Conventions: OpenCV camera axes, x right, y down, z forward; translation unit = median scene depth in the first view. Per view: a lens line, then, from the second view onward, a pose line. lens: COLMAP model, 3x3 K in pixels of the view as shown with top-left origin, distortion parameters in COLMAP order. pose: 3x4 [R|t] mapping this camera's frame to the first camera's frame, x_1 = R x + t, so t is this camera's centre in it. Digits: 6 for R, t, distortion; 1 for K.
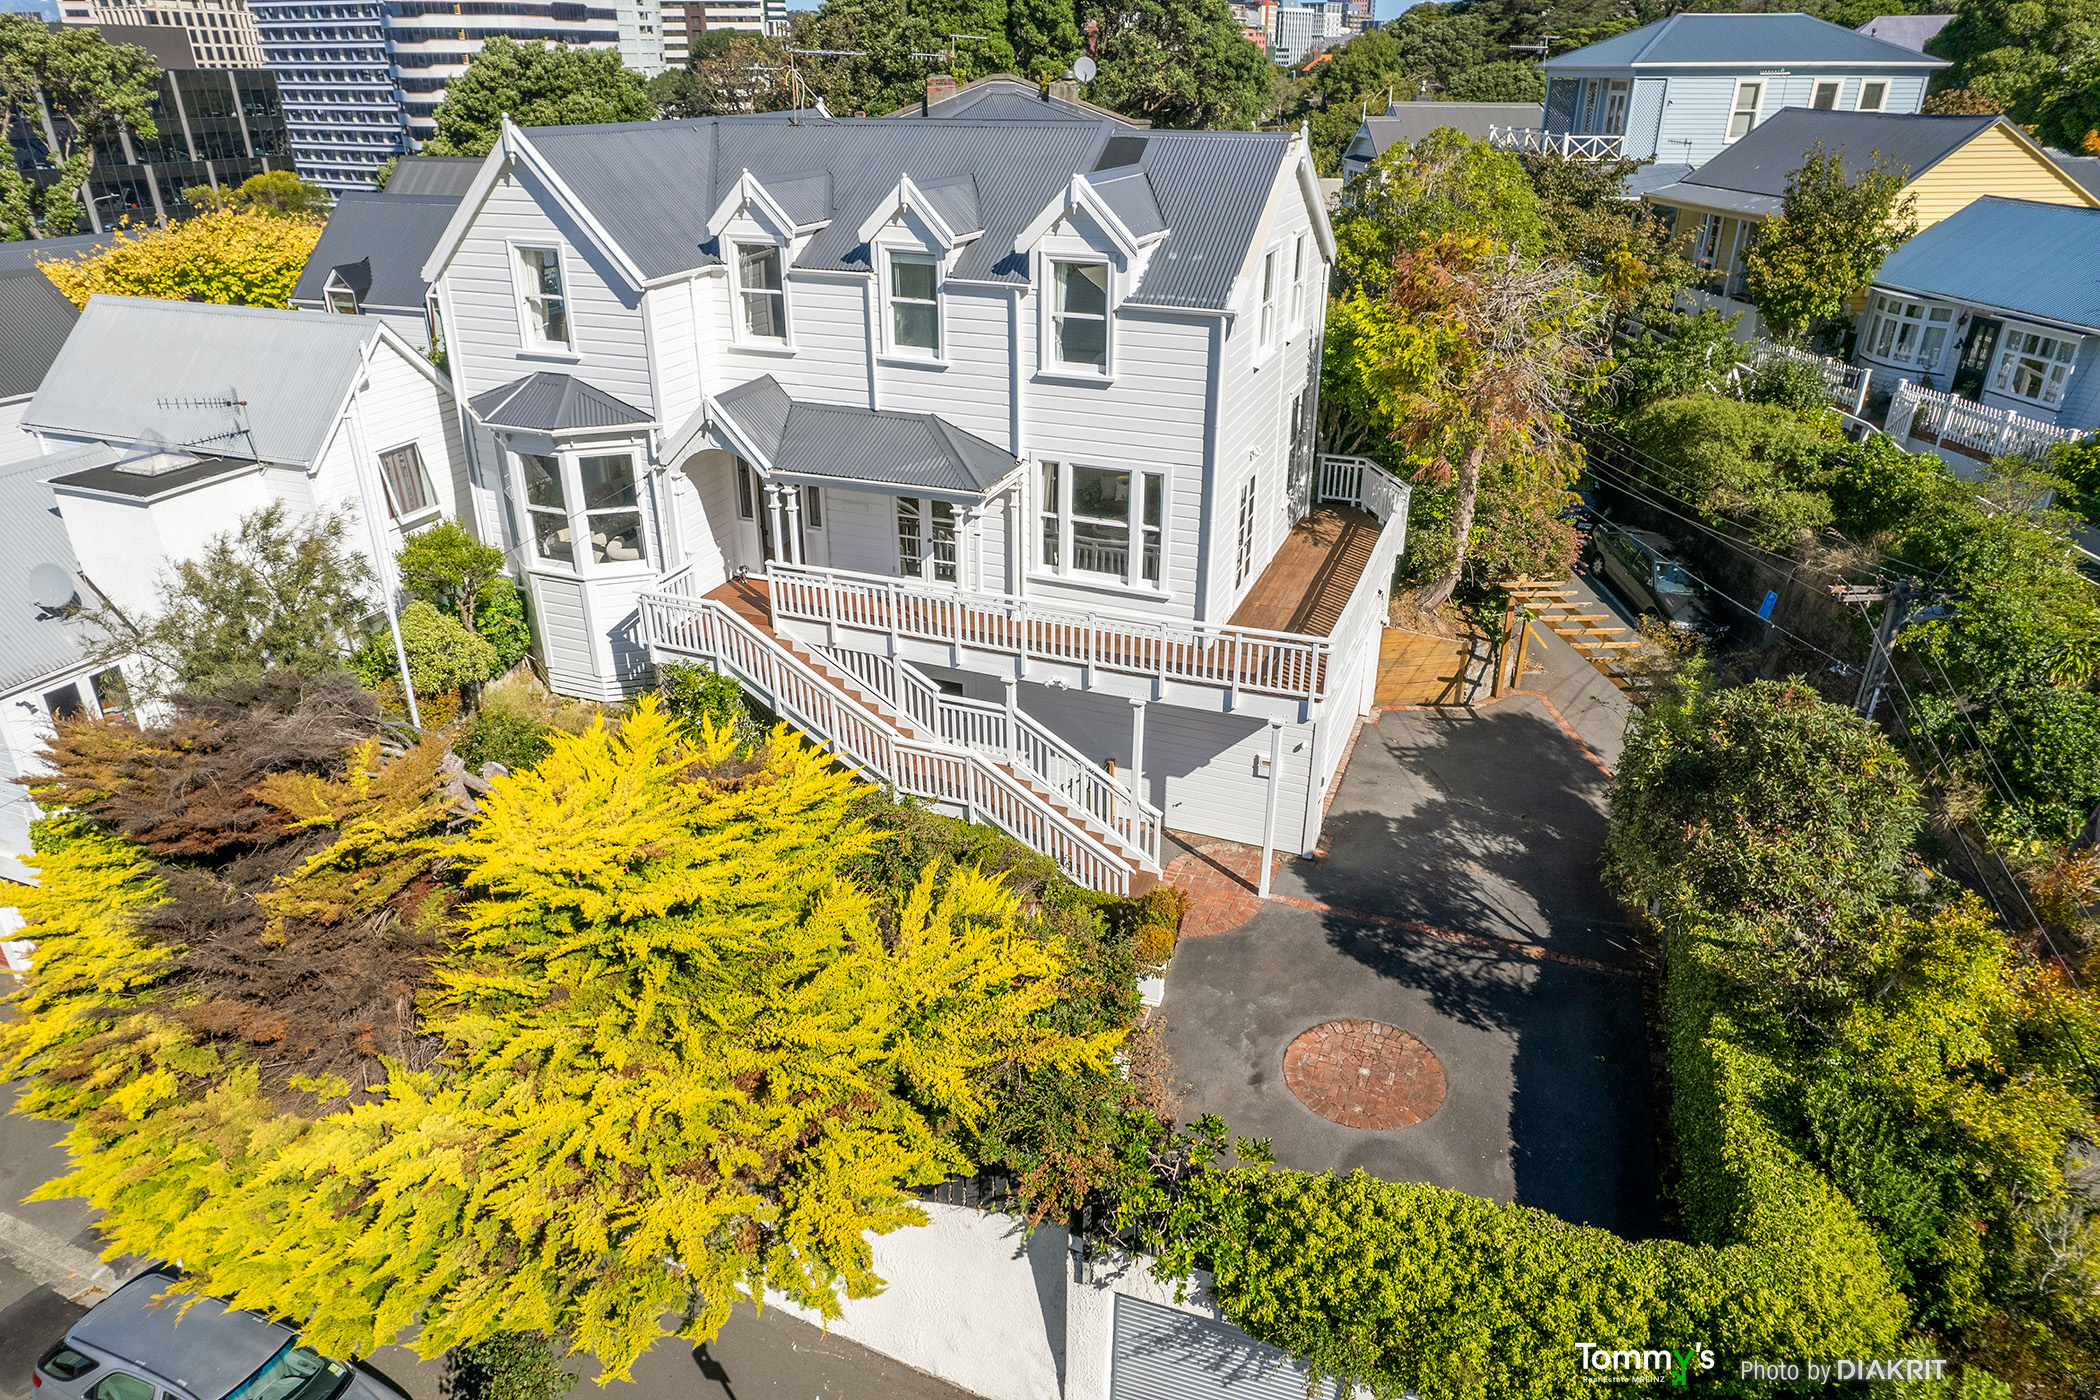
lens RADIAL K [[1340.7, 0, 1044.6], [0, 1340.7, 716.9], [0, 0, 1]] dist [-0.059463, 0.033197]
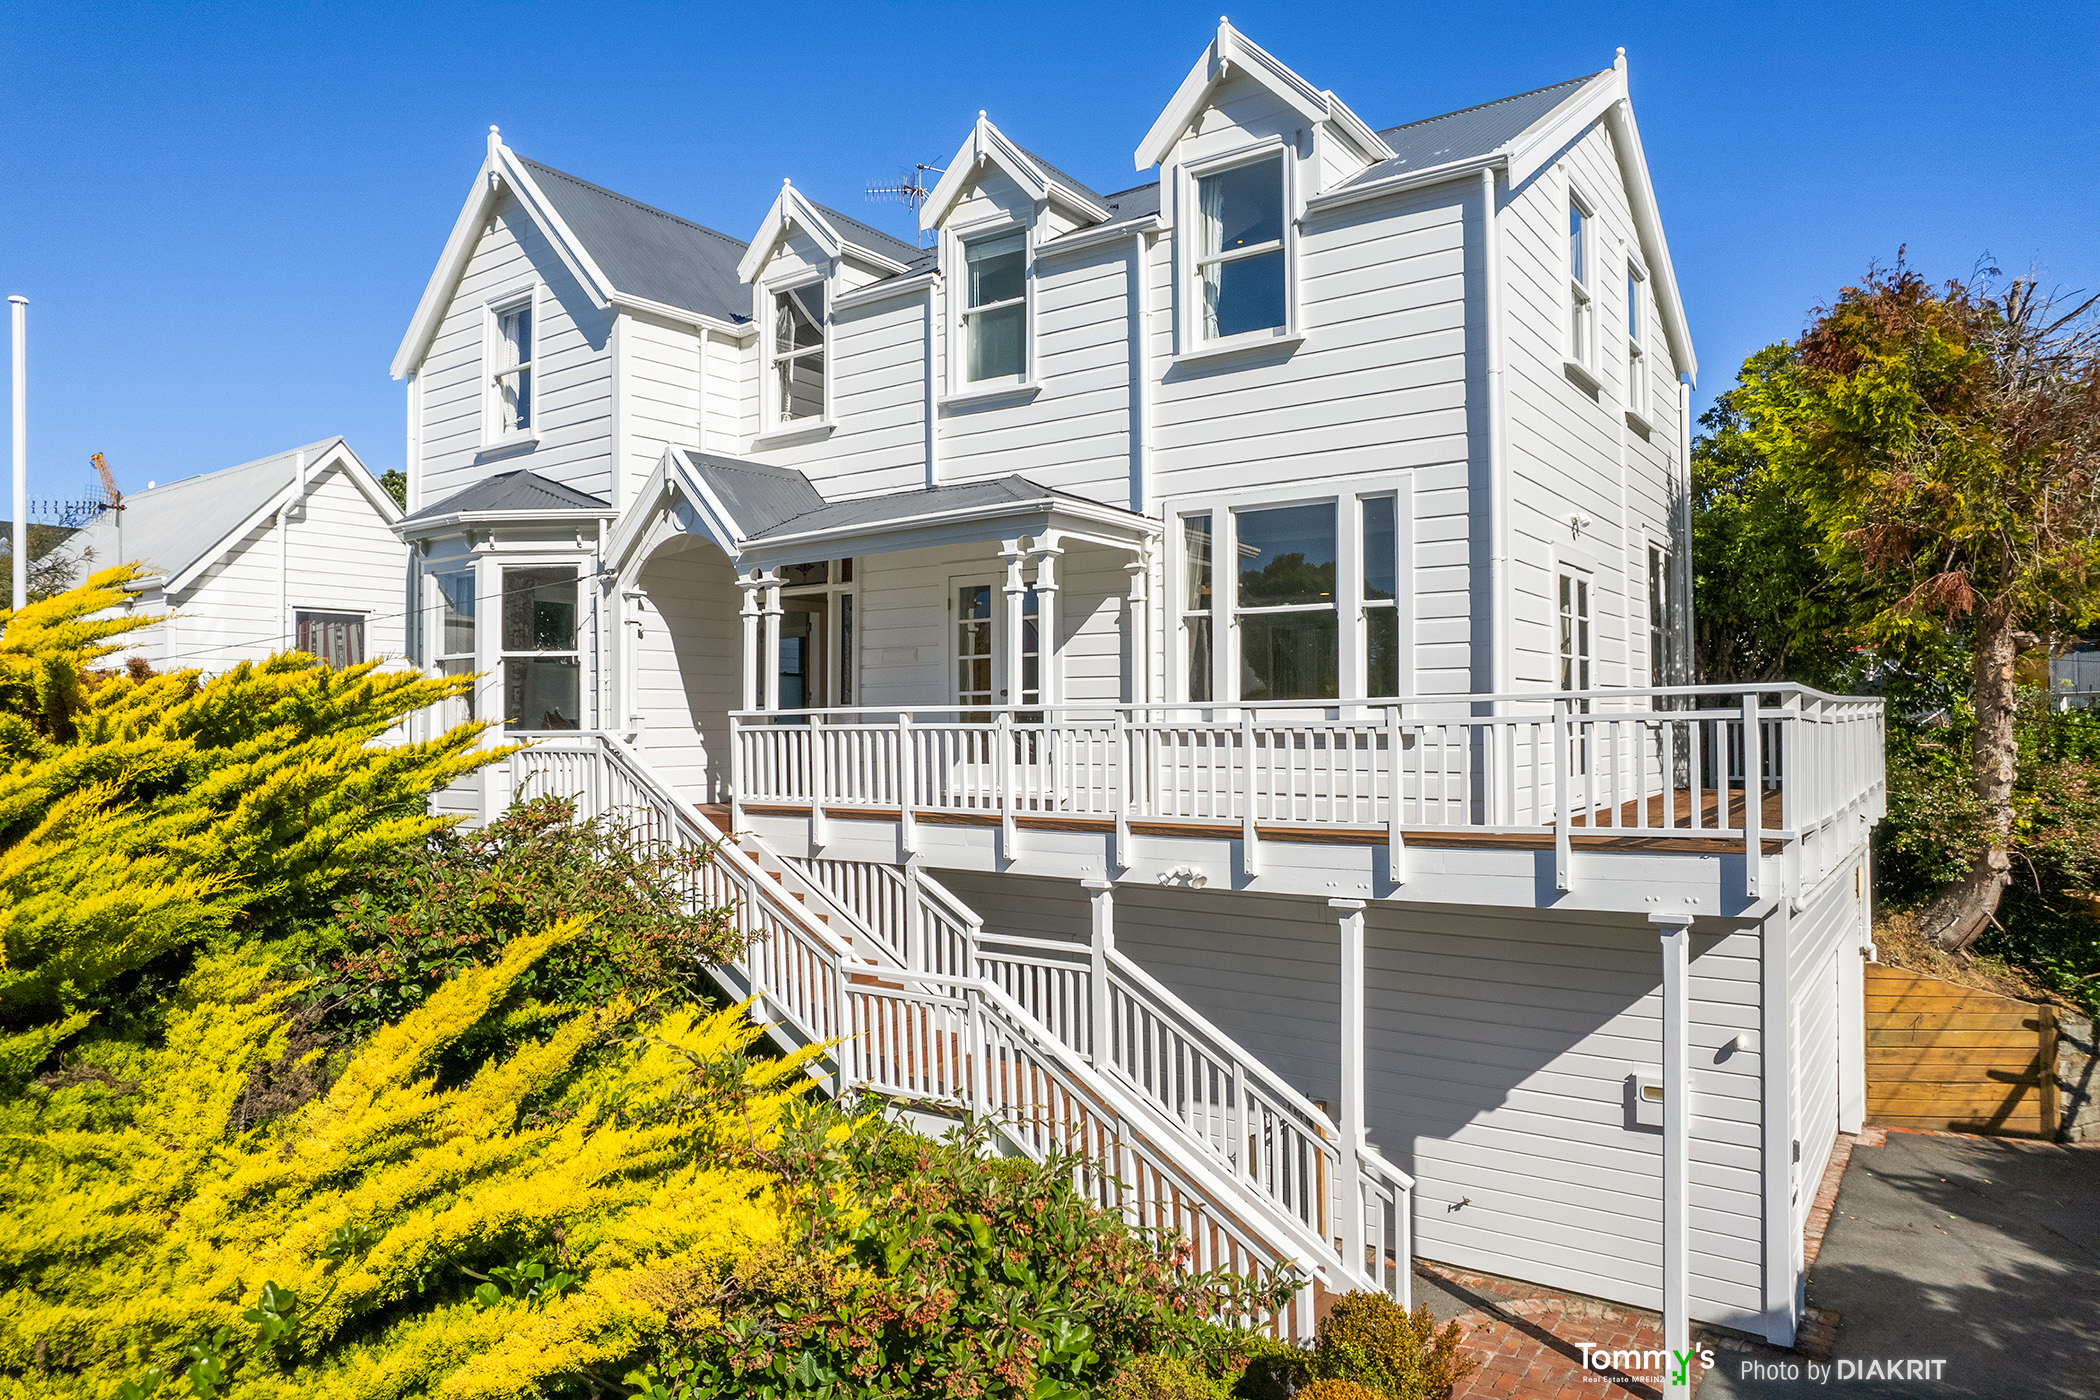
lens RADIAL K [[1340.7, 0, 1044.6], [0, 1340.7, 716.9], [0, 0, 1]] dist [-0.059463, 0.033197]
pose [[0.968716, -0.010405, -0.247952, 0.079515], [-0.102475, 0.893195, -0.437838, 0.137743], [0.226025, 0.449550, 0.864186, 0.520172]]
